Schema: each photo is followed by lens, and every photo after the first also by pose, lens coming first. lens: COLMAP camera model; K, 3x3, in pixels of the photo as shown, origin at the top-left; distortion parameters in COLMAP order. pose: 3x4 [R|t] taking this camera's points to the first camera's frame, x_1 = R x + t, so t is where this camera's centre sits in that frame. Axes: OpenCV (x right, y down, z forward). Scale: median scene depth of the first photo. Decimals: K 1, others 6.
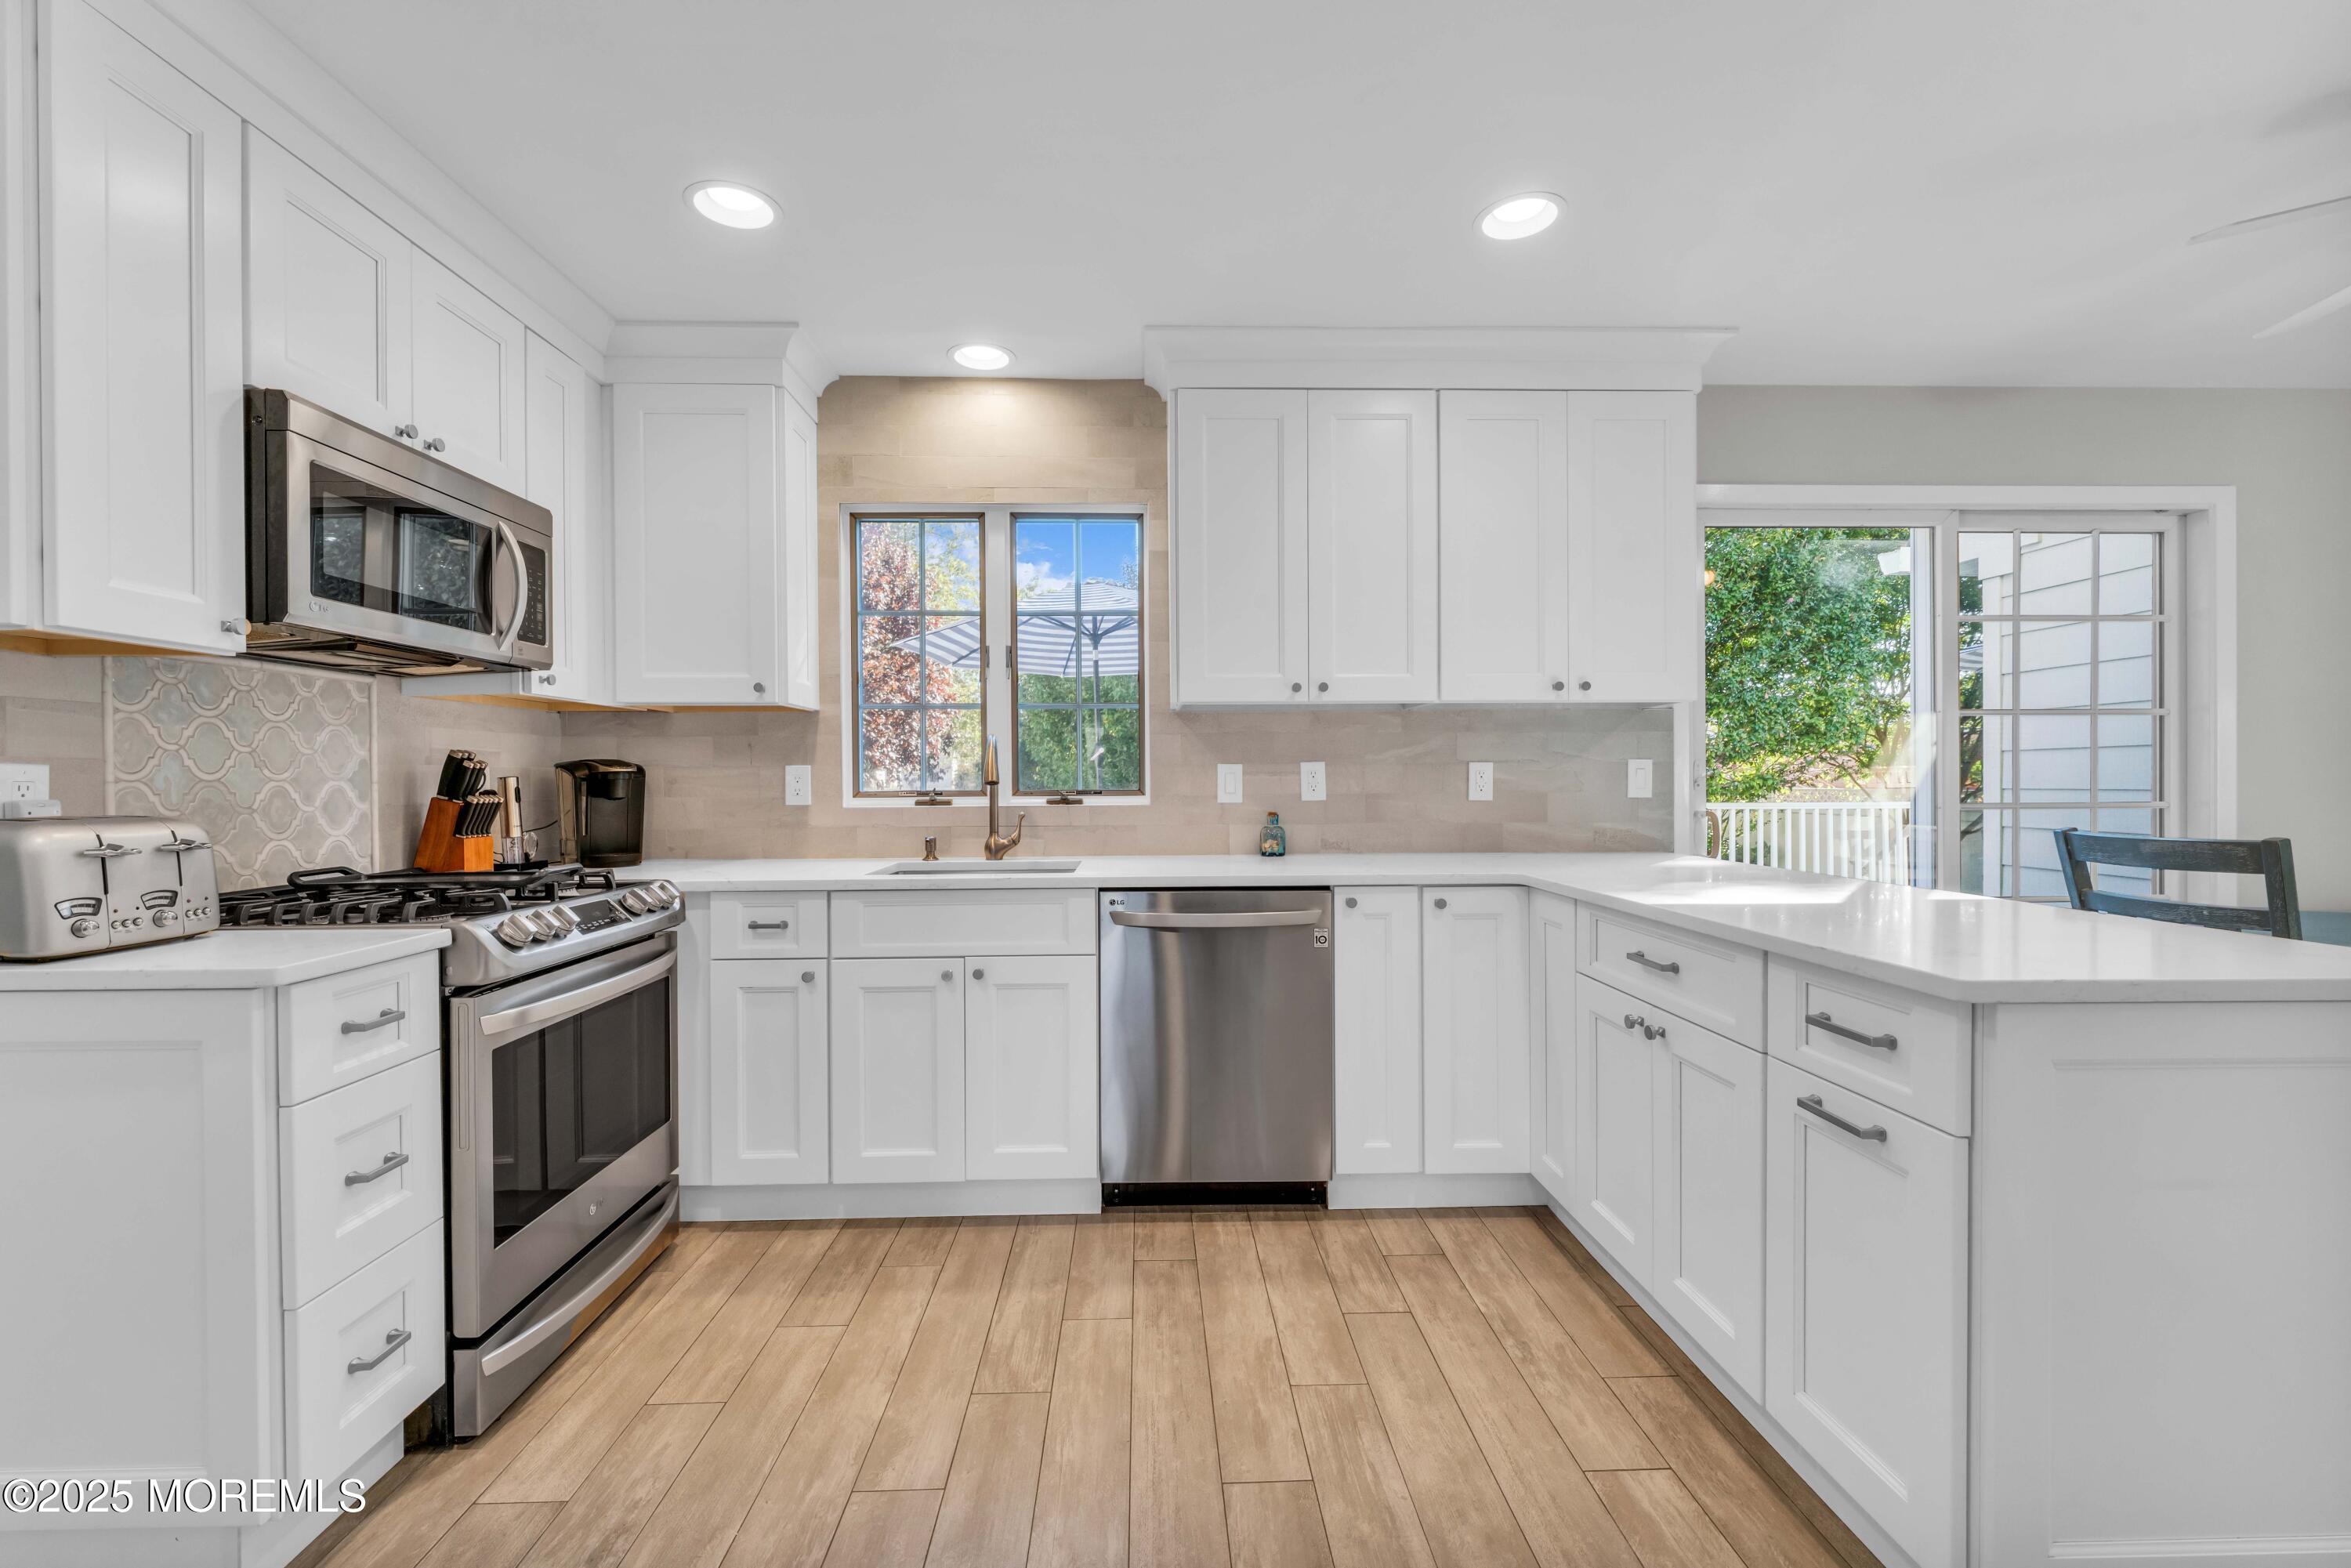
lens RADIAL K [[996.8, 0, 1183.6], [0, 996.8, 778.7], [0, 0, 1]] dist [-0.000408, 0.000021]
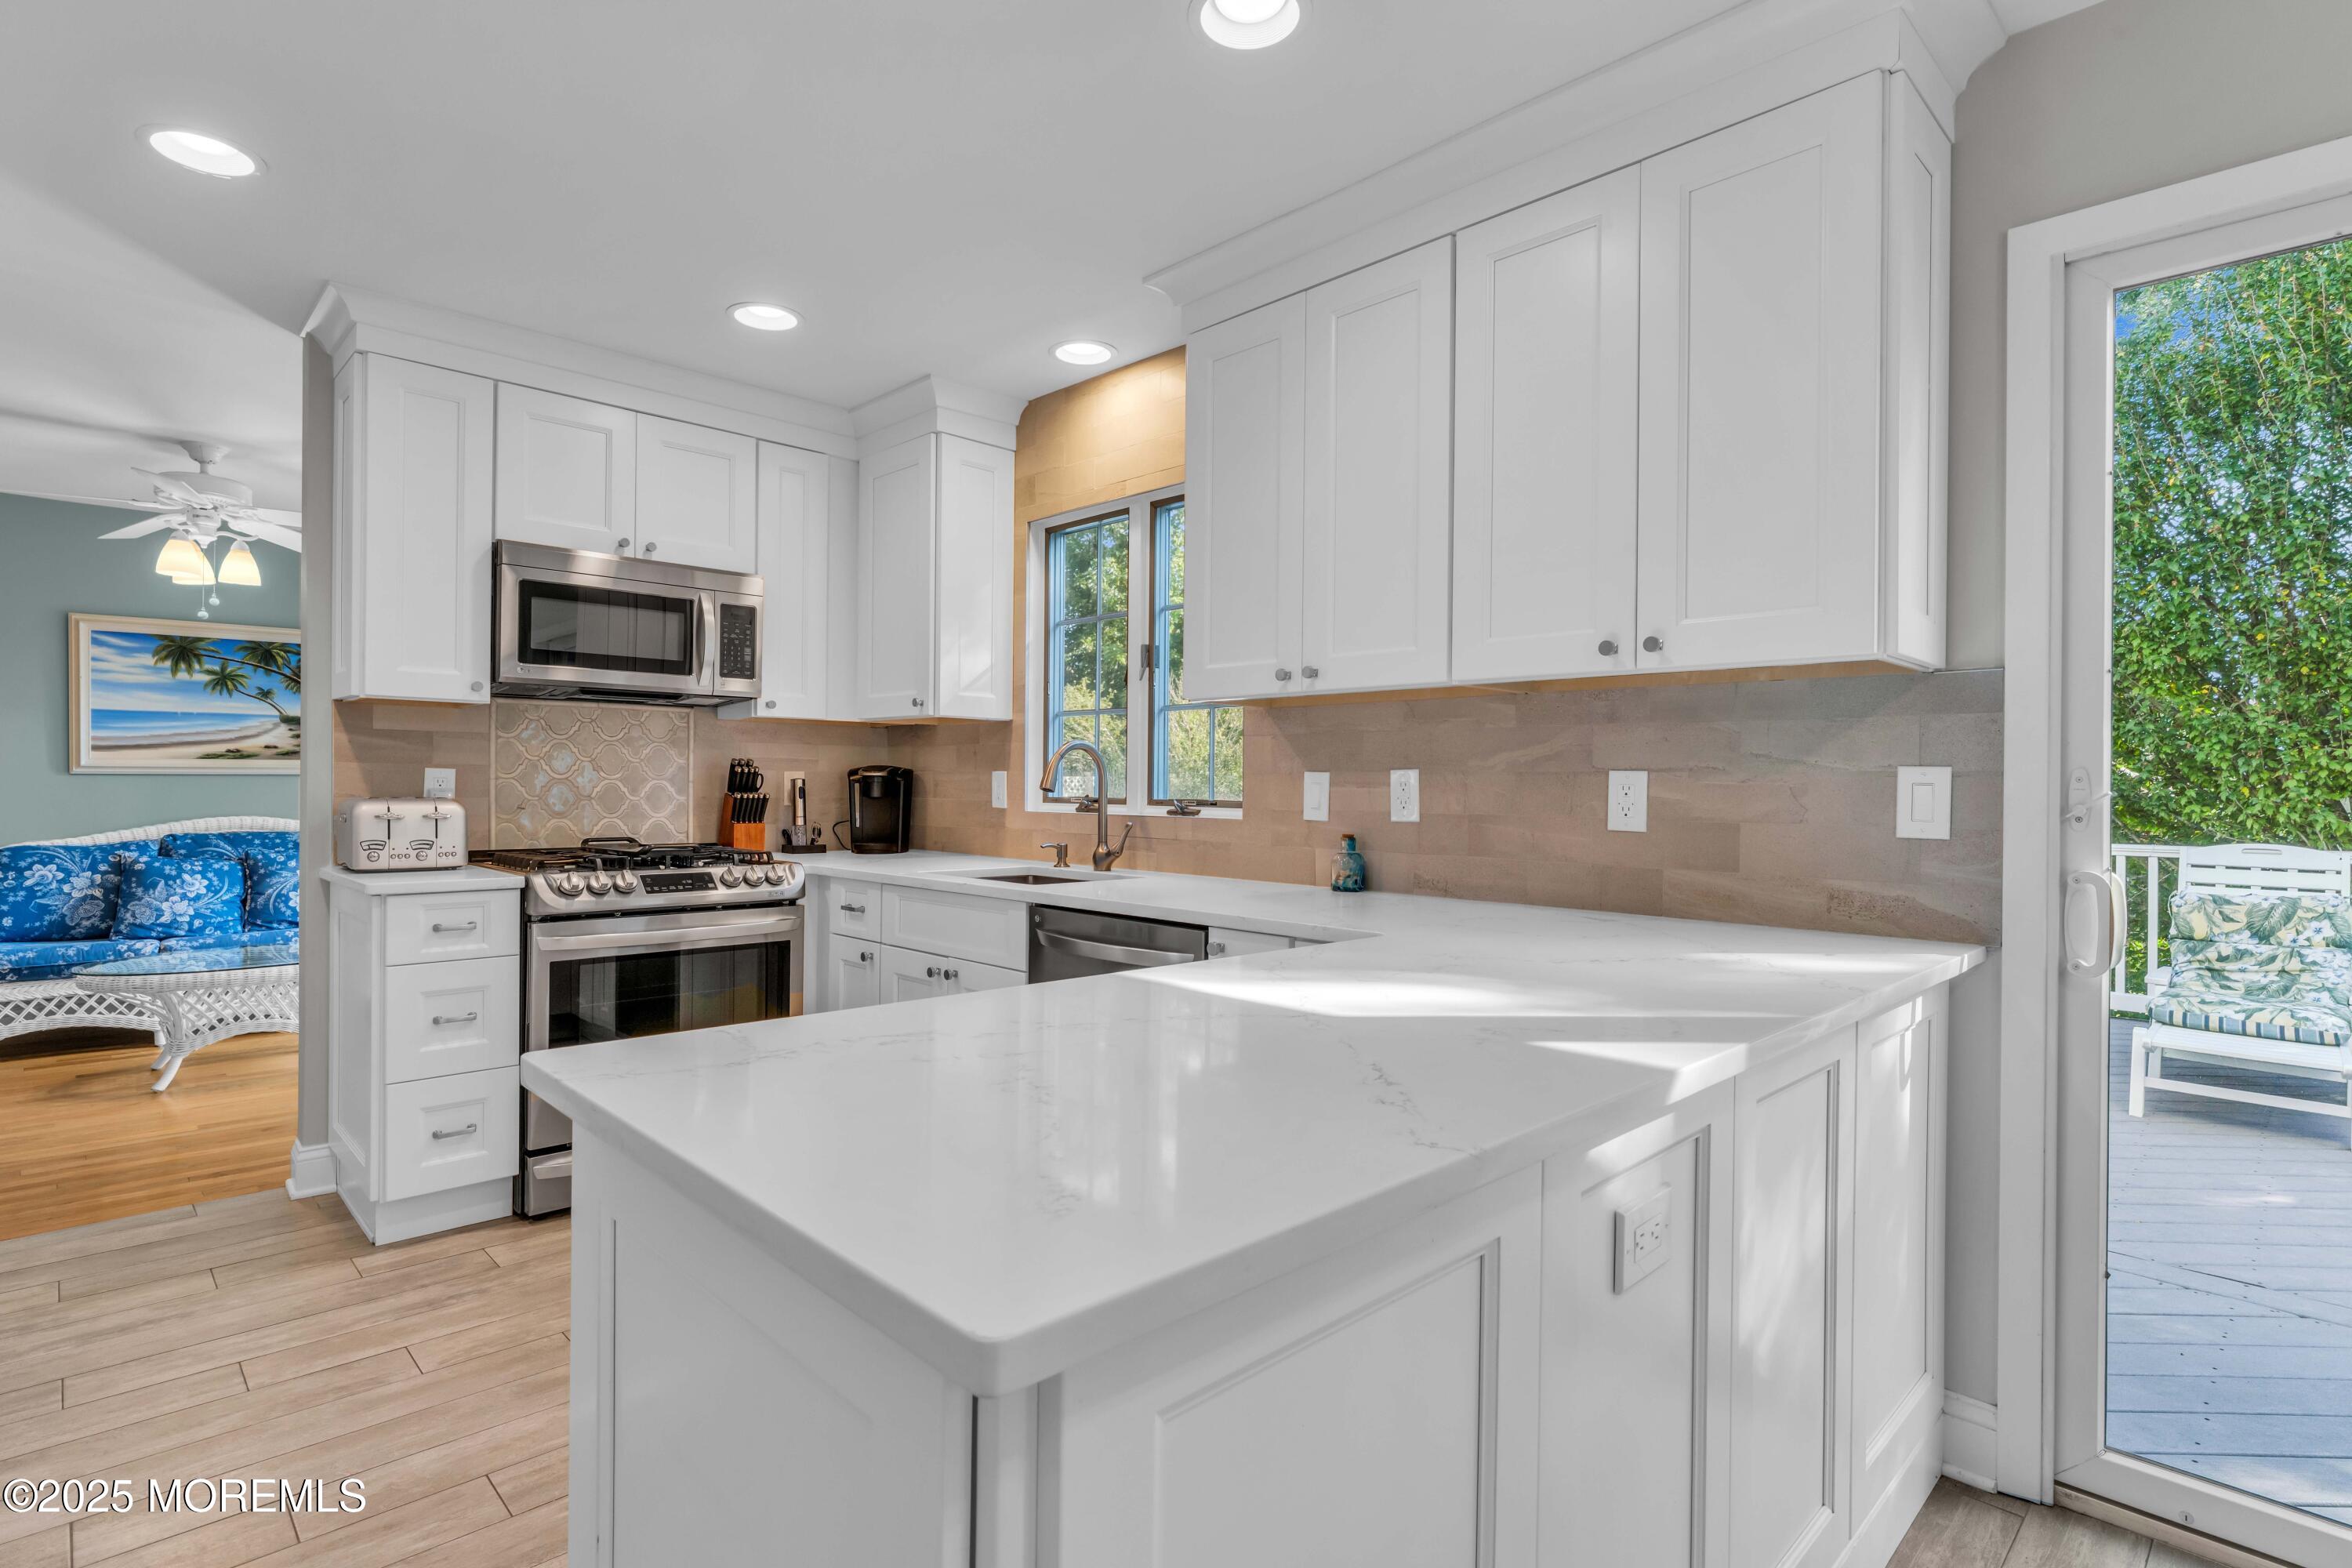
lens RADIAL K [[1168.9, 0, 1179.7], [0, 1168.9, 778.3], [0, 0, 1]] dist [-0.006928, 0.001449]
pose [[0.667614, 0.009017, -0.744453, 0.733431], [-0.014389, 0.999896, -0.000793, -0.007789], [0.744369, 0.011242, 0.667674, 0.321460]]
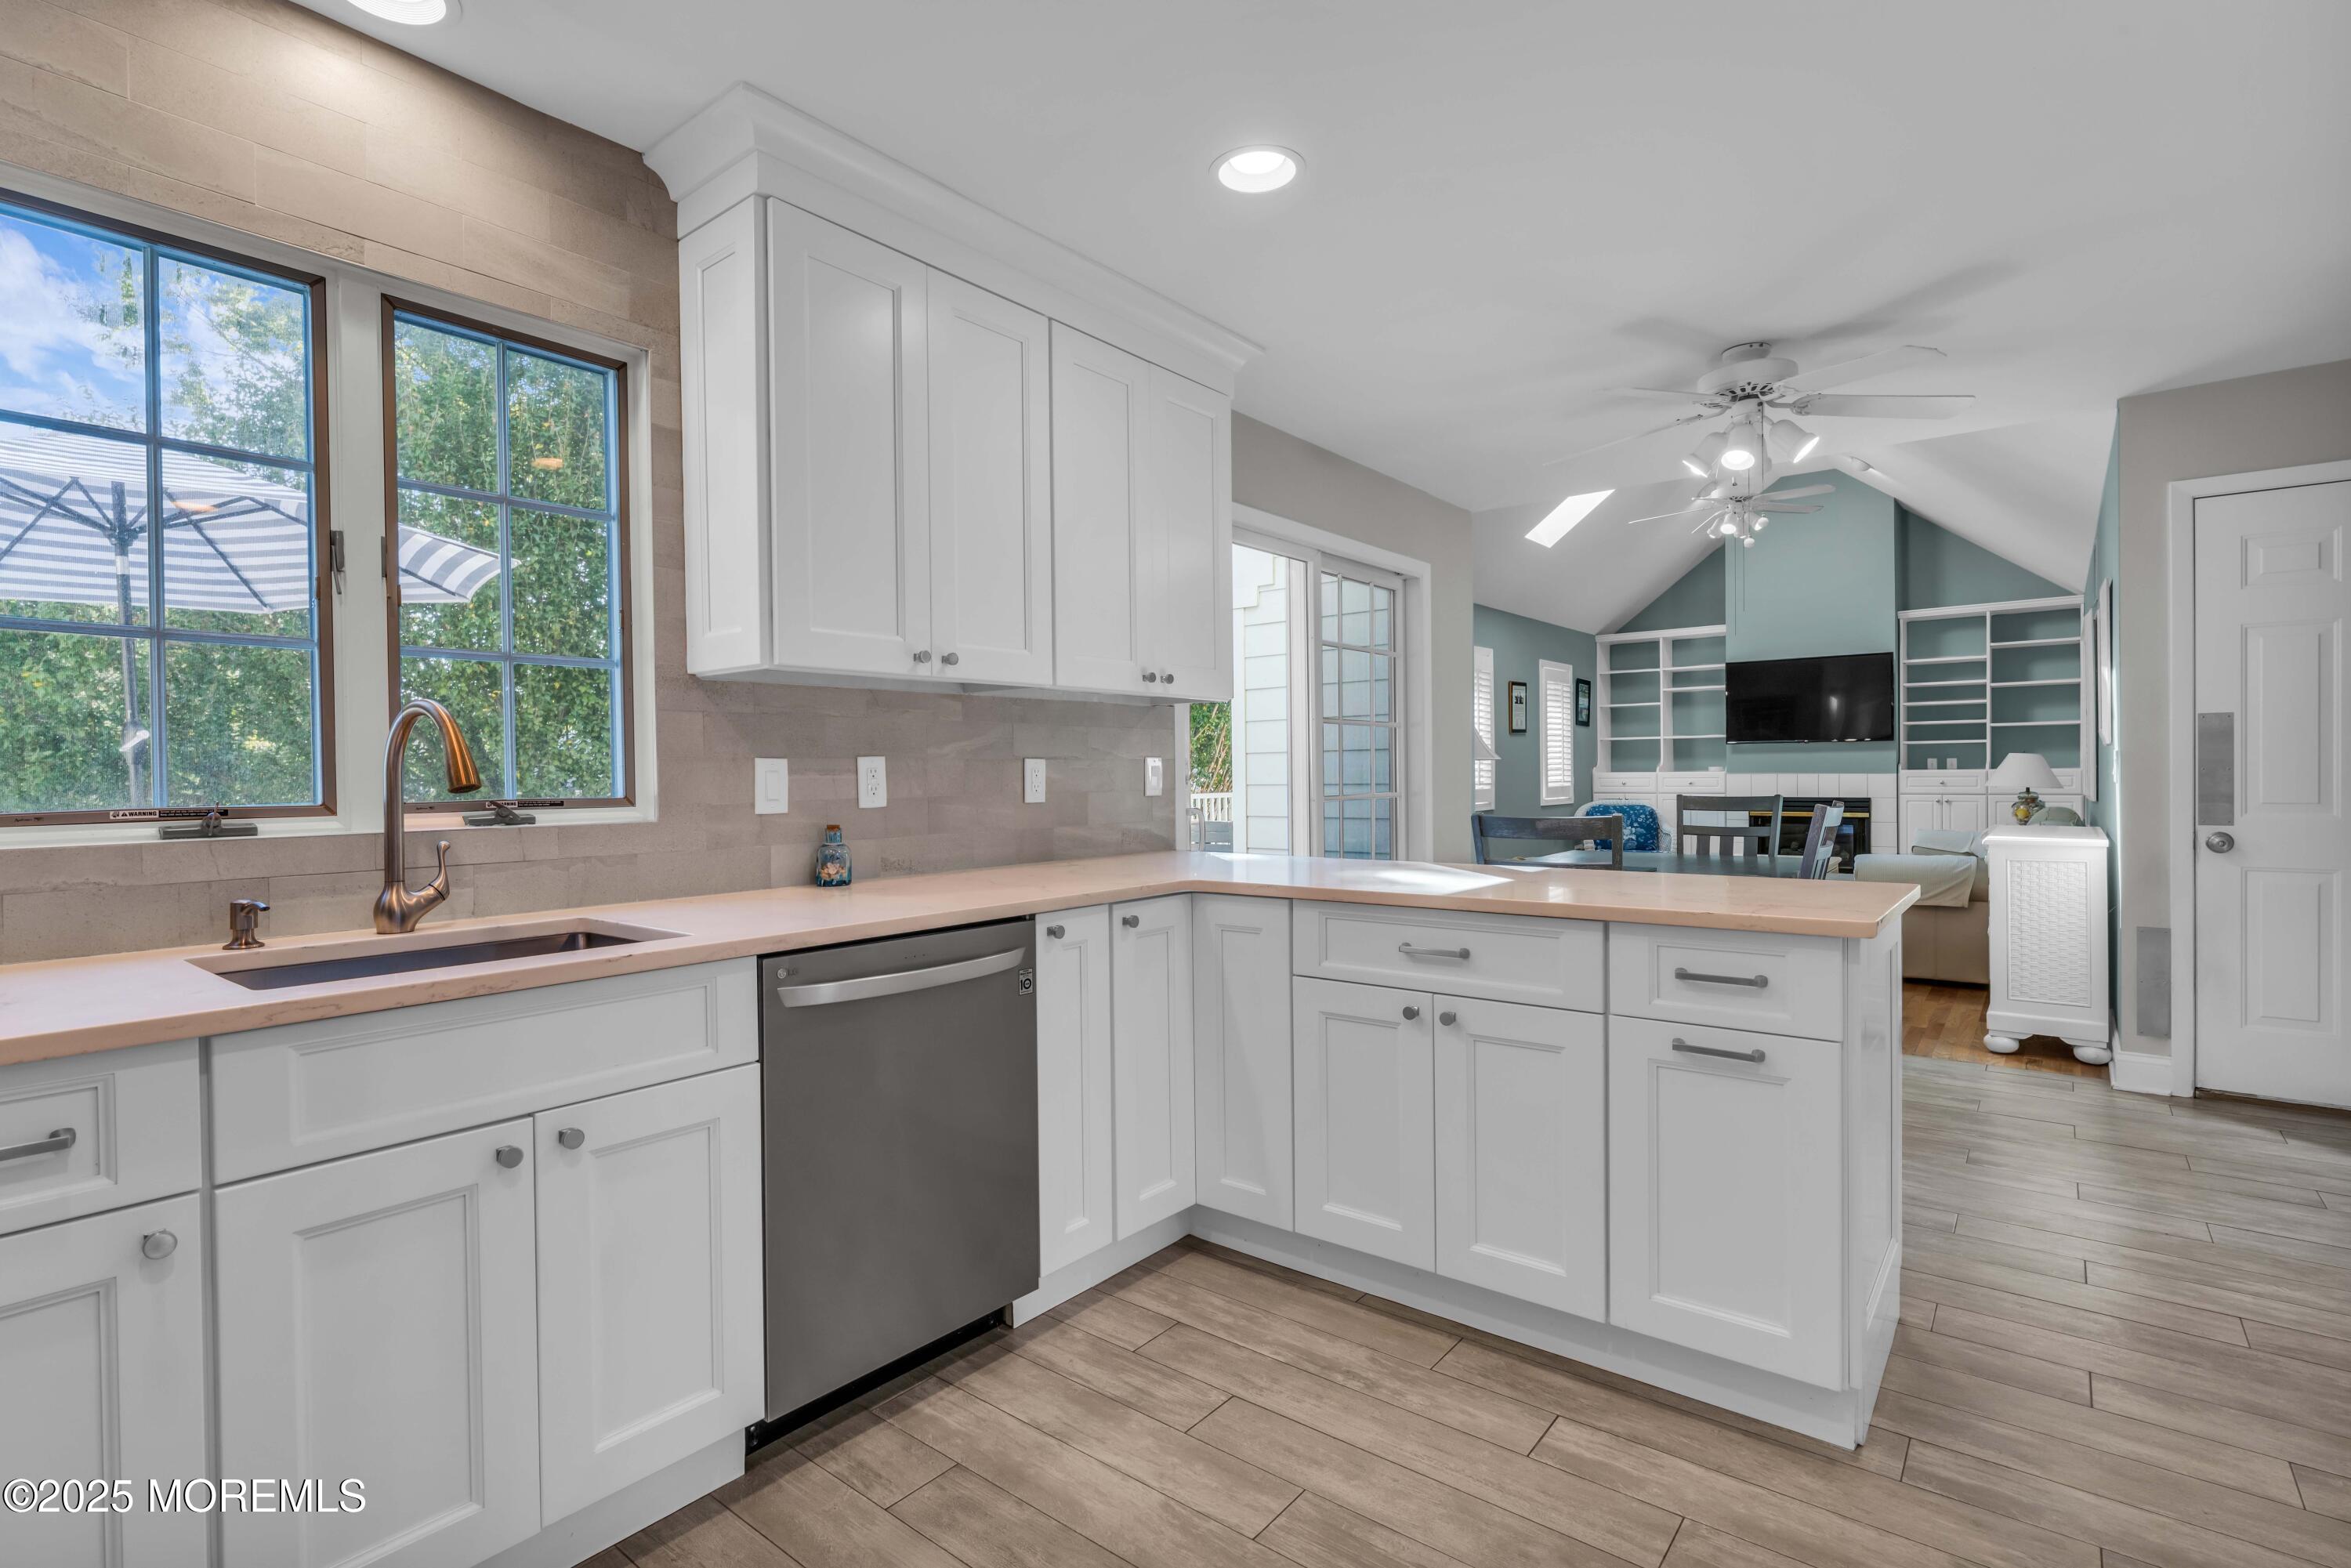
lens RADIAL K [[1103.6, 0, 1187.3], [0, 1103.6, 779.0], [0, 0, 1]] dist [0.000081, 0.000031]
pose [[0.649329, -0.006121, 0.760483, -0.385058], [0.007278, 0.999972, 0.001834, 0.000597], [-0.760473, 0.004344, 0.649355, 0.303466]]
